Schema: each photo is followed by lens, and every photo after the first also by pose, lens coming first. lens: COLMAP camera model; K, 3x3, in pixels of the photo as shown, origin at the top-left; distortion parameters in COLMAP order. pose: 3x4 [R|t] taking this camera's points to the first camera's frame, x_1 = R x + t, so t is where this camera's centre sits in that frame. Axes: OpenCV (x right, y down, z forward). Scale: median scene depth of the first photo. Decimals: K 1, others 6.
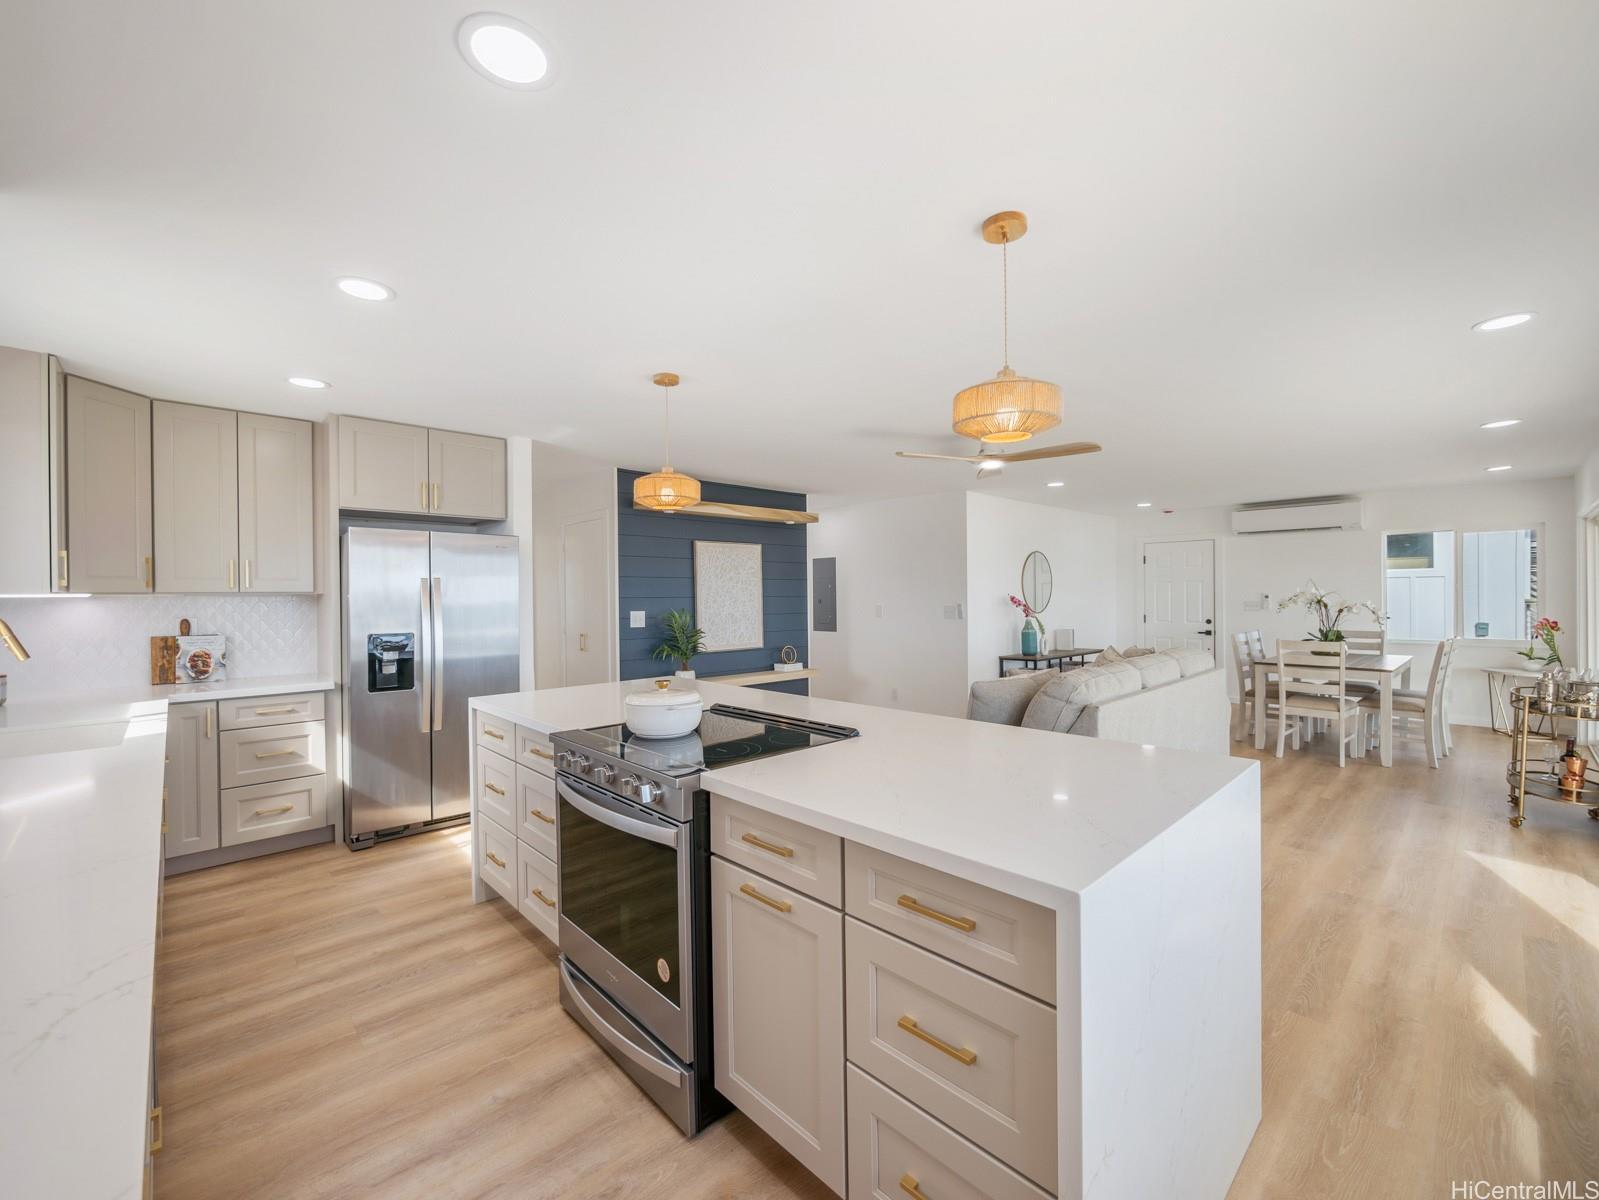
lens RADIAL K [[677.9, 0, 796.5], [0, 677.9, 595.4], [0, 0, 1]] dist [0.001729, 0.000304]
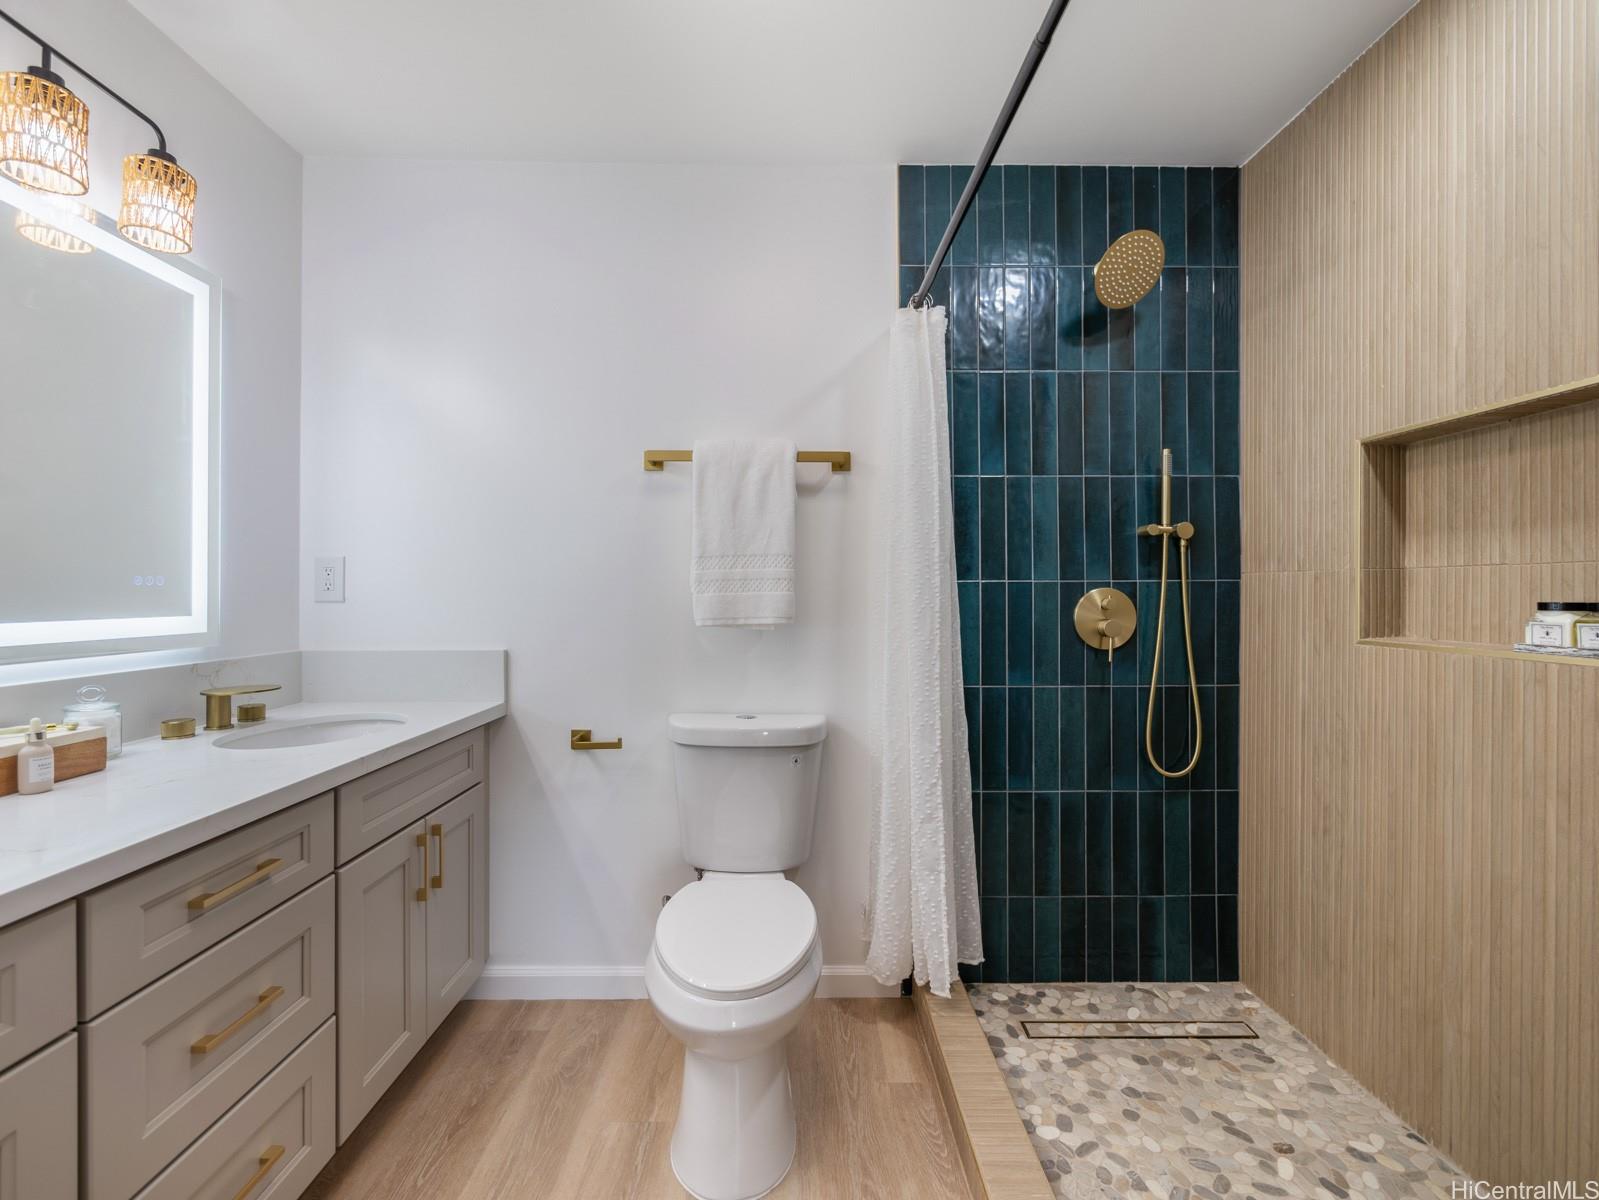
lens RADIAL K [[672.6, 0, 807.9], [0, 672.6, 607.1], [0, 0, 1]] dist [-0.002056, 0.000111]
pose [[-0.737005, -0.009576, 0.675819, -0.933656], [-0.005353, 0.999951, 0.008332, 0.115958], [-0.675866, 0.002523, -0.737020, 1.195983]]
